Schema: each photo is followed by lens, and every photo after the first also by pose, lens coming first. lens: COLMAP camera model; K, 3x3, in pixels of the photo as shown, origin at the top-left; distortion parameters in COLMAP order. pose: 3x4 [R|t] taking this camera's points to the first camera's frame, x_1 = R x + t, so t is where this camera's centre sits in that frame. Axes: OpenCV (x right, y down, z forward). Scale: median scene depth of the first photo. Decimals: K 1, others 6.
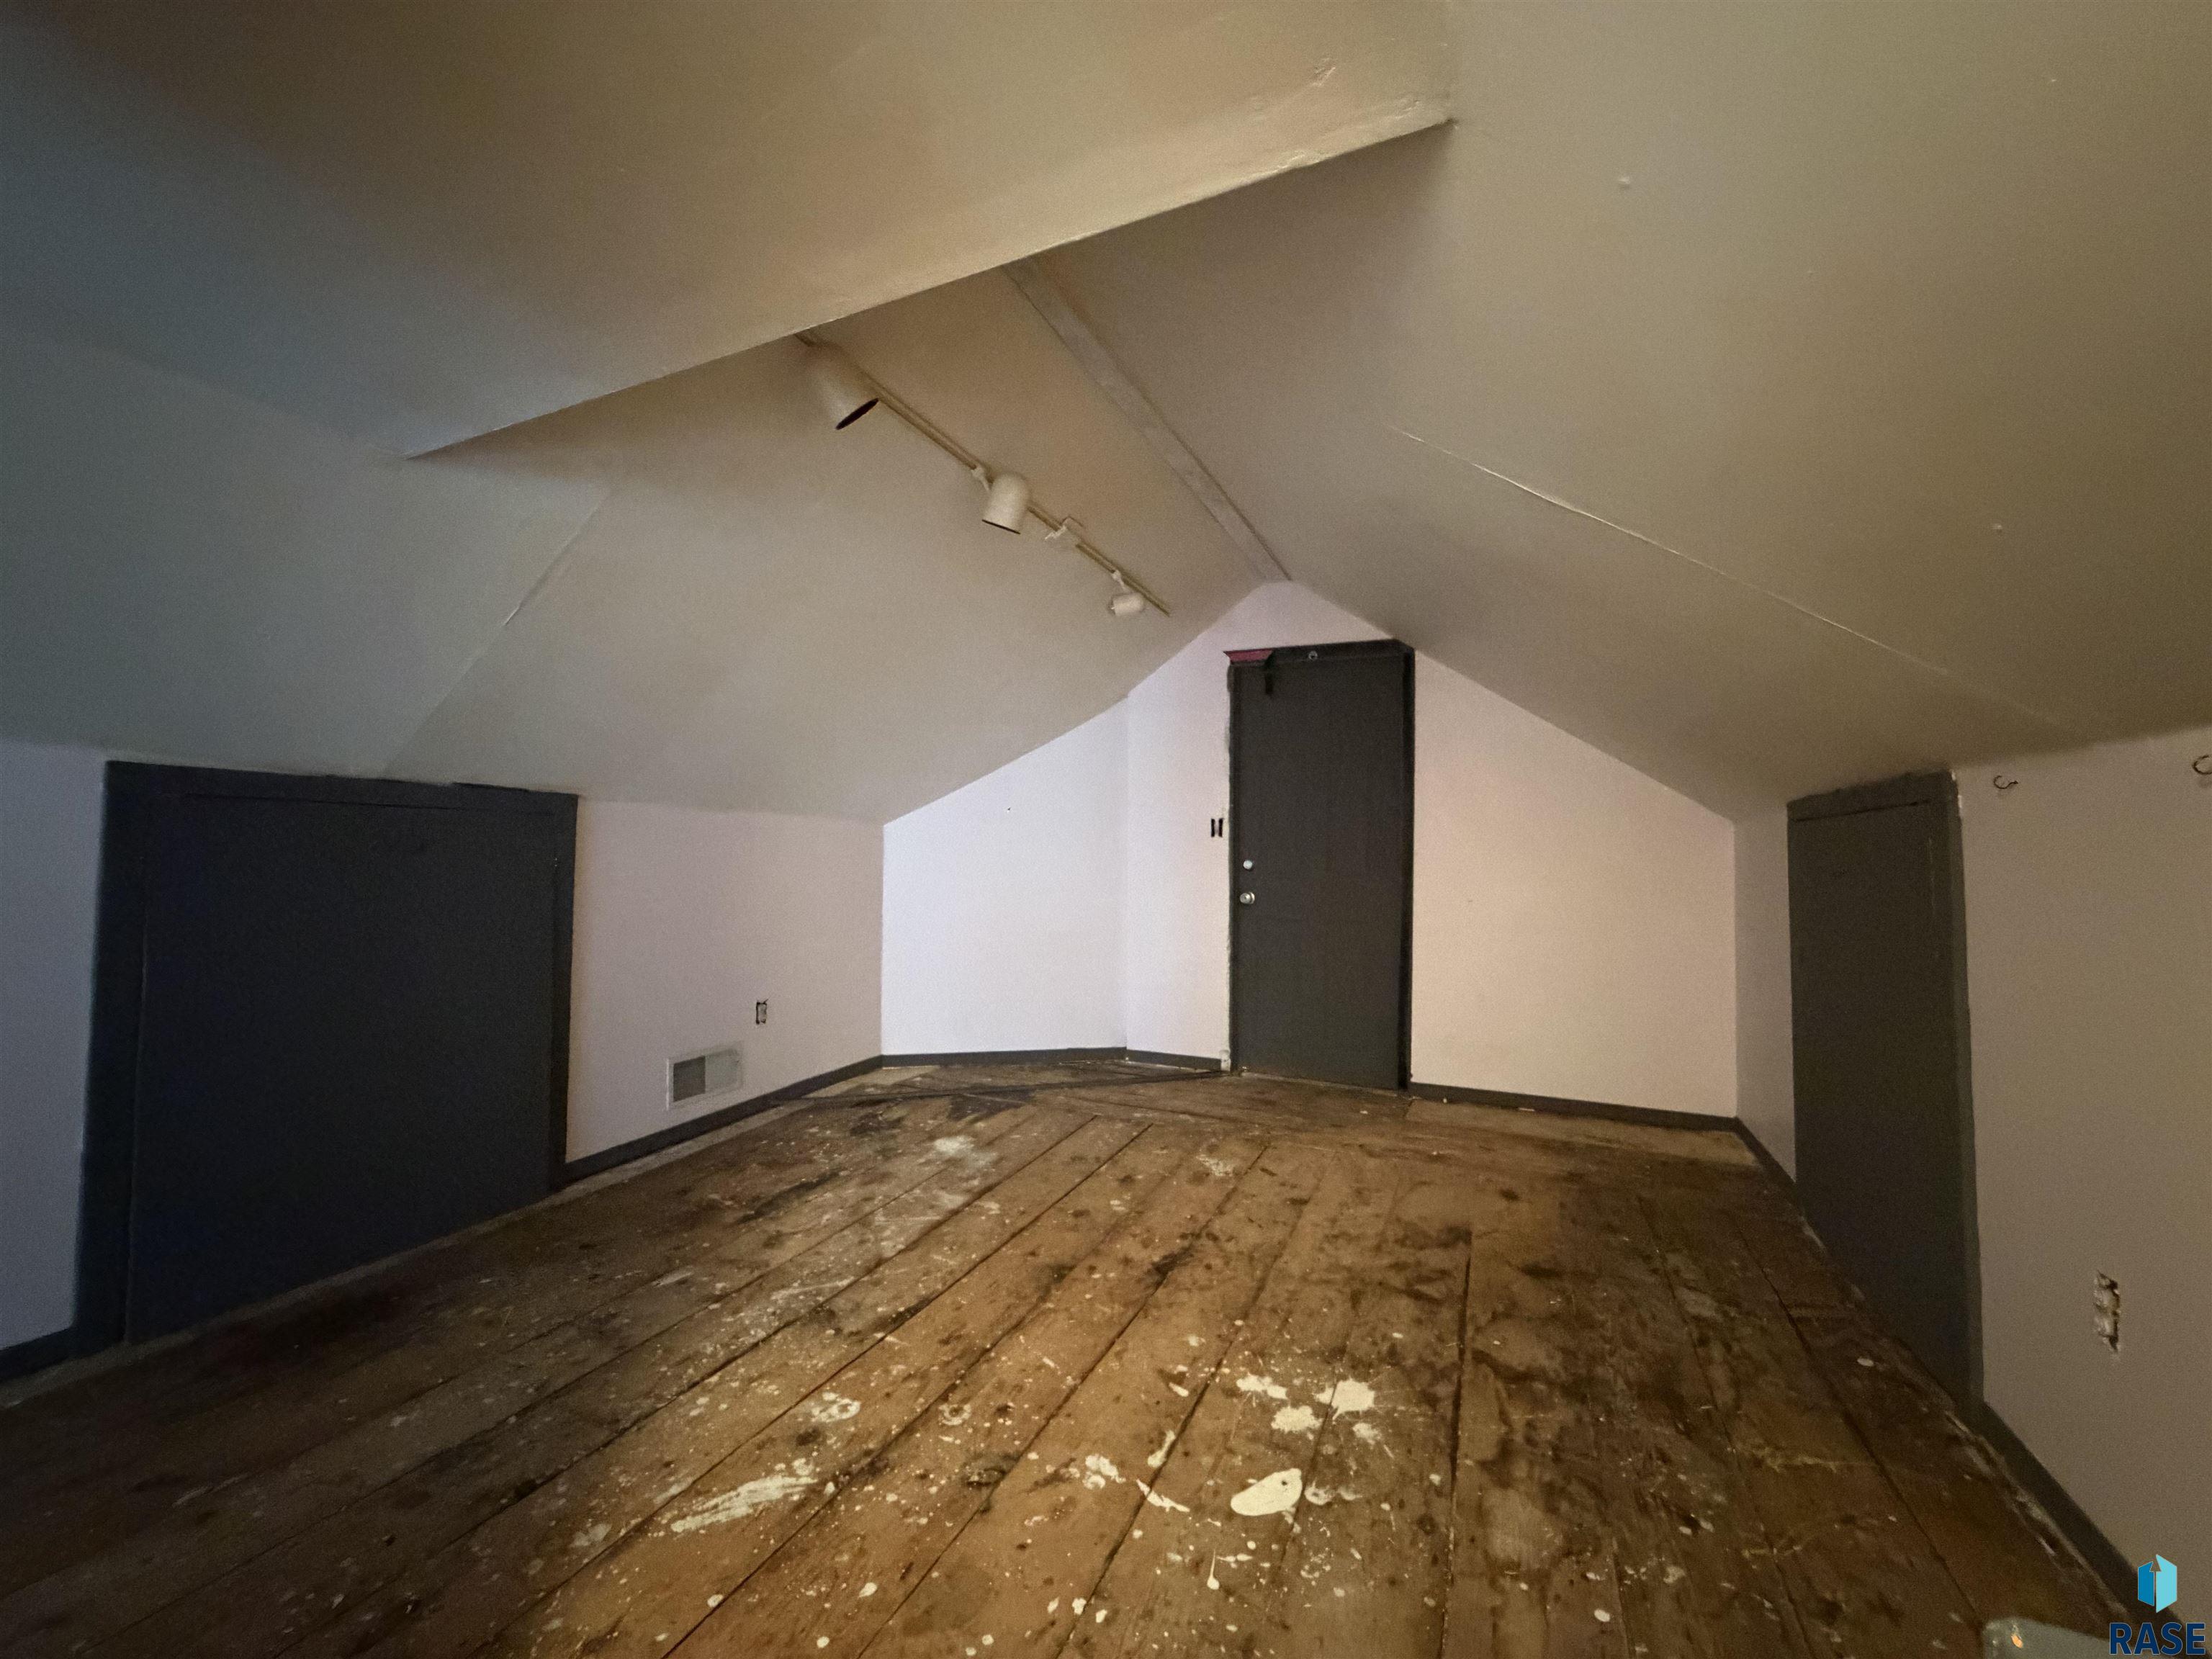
lens RADIAL K [[882.0, 0, 1105.3], [0, 882.0, 823.6], [0, 0, 1]] dist [0.000544, 0.000023]
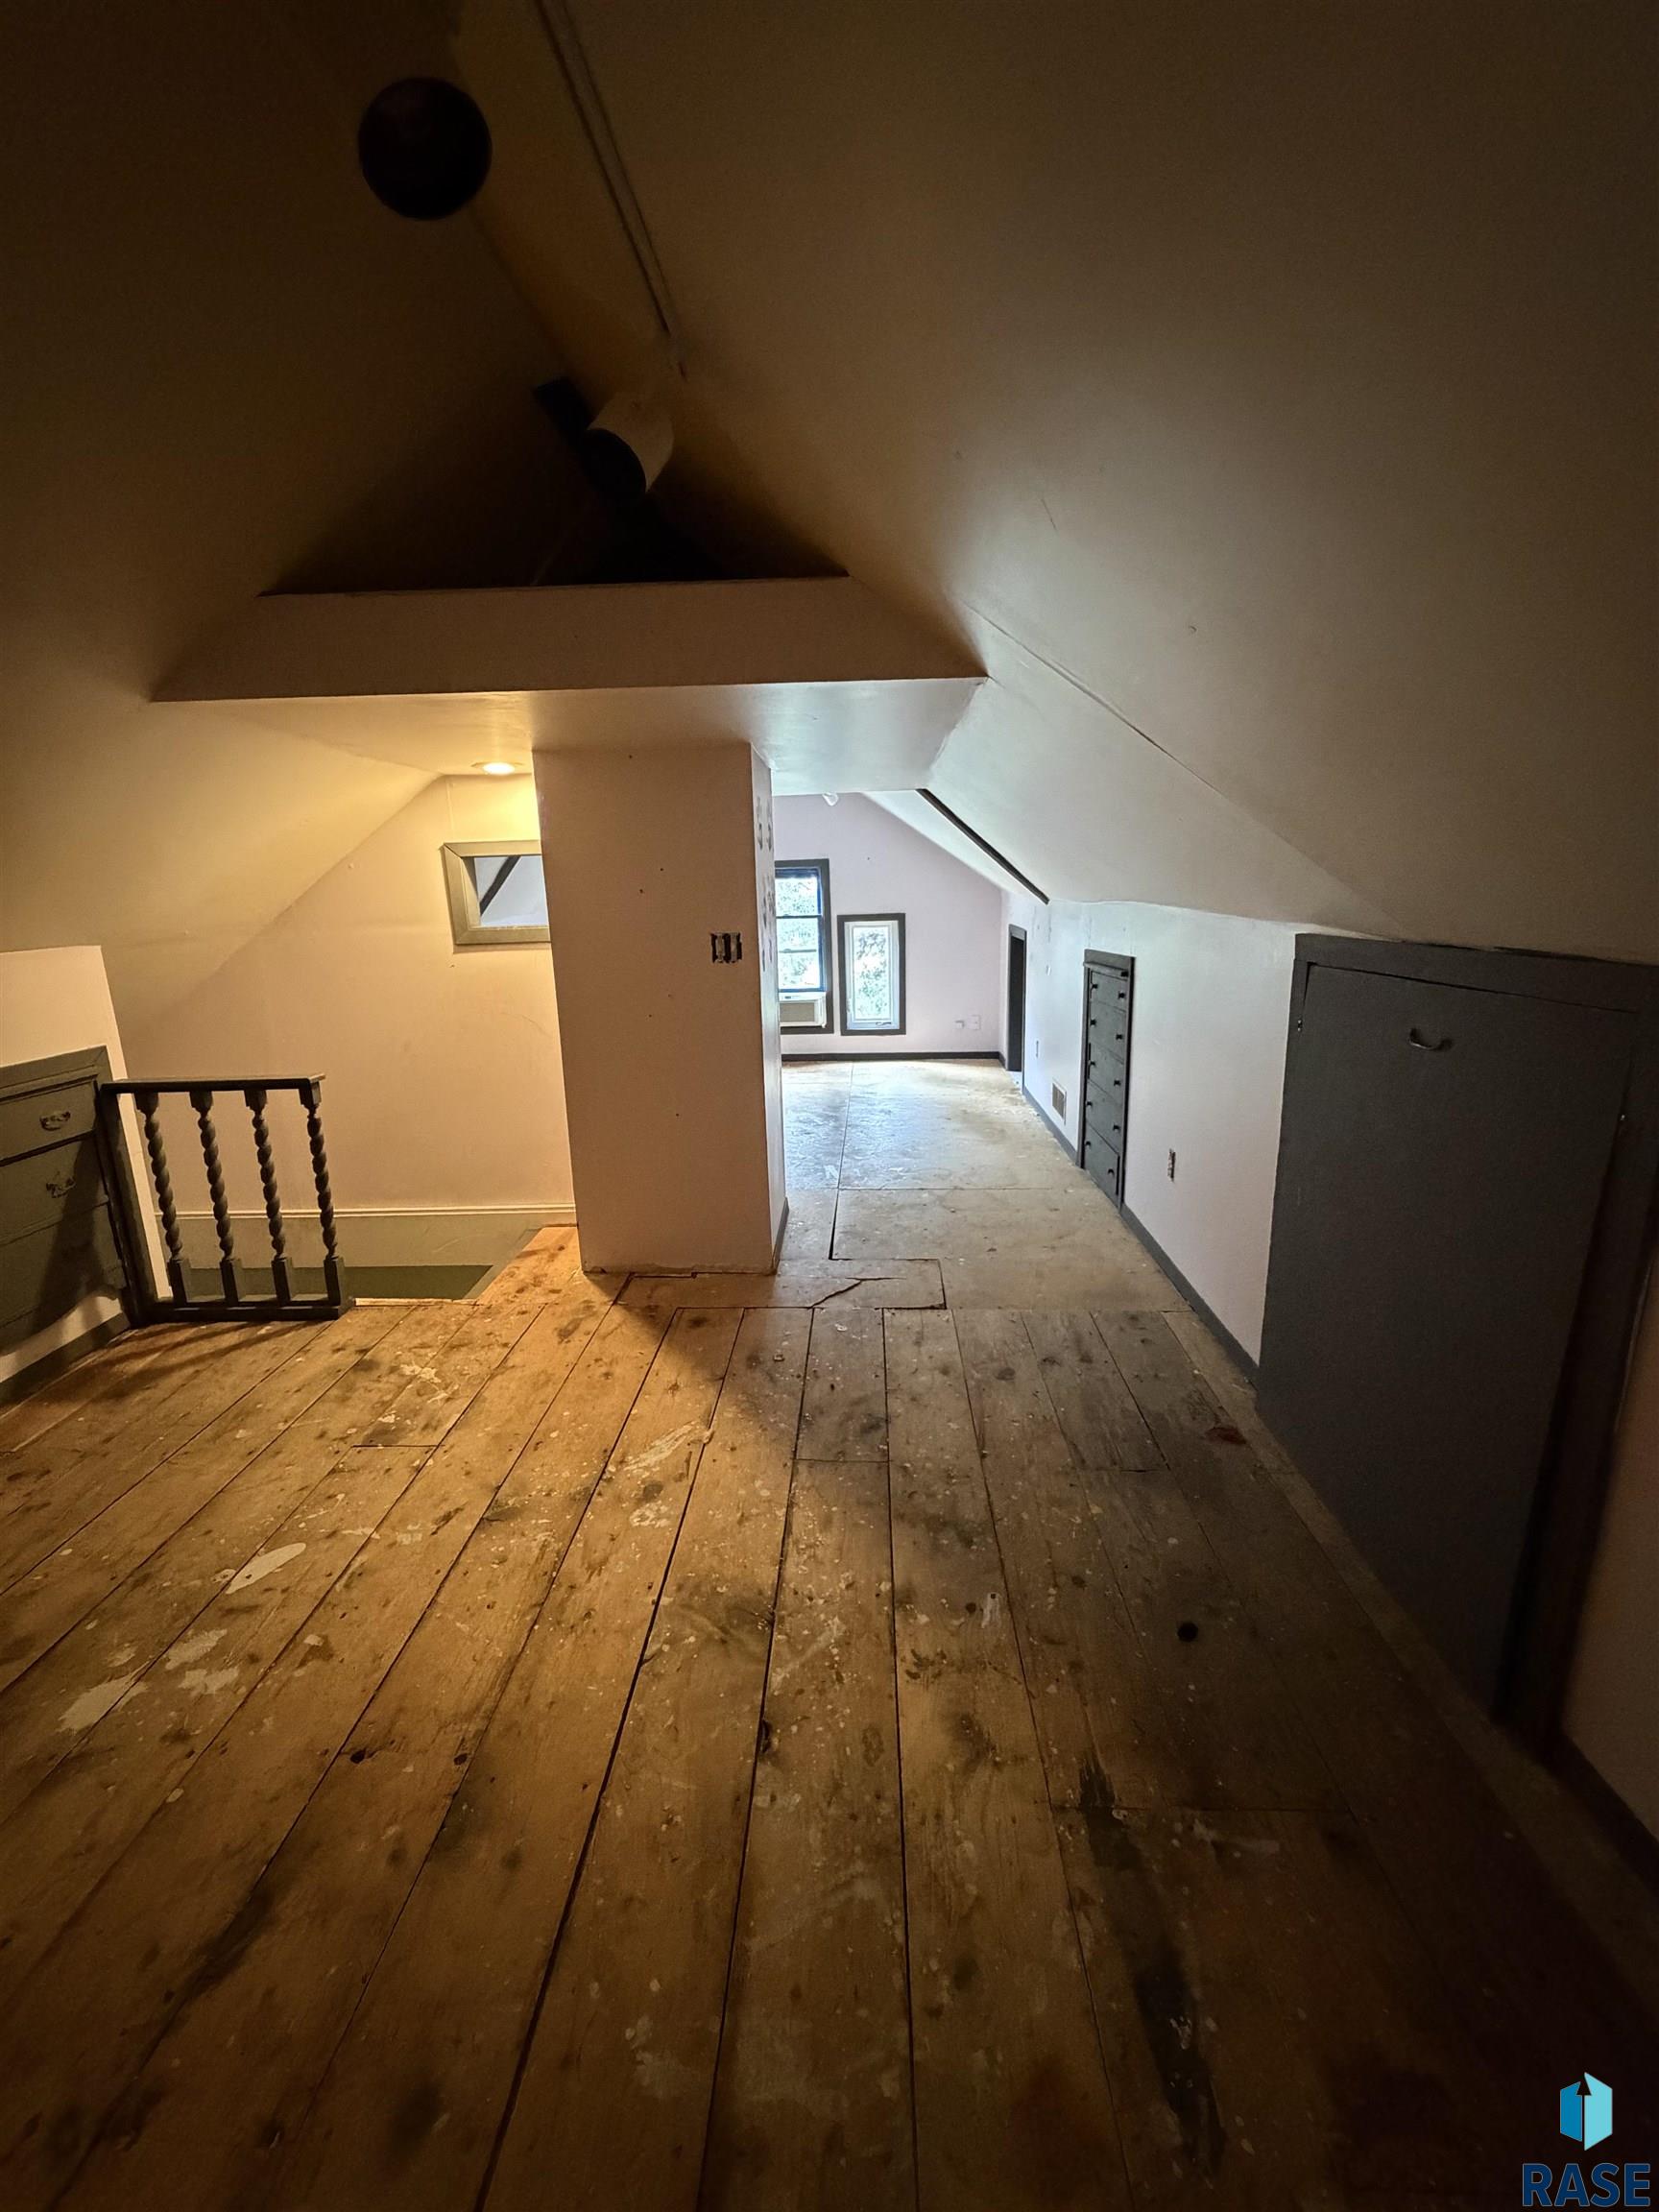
lens RADIAL K [[882.0, 0, 834.8], [0, 882.0, 1095.6], [0, 0, 1]] dist [0.000544, 0.000023]
pose [[-0.927134, 0.098496, -0.361553, -0.143451], [0.031733, 0.982009, 0.186149, -0.099252], [0.373383, 0.161112, -0.913580, 1.860510]]
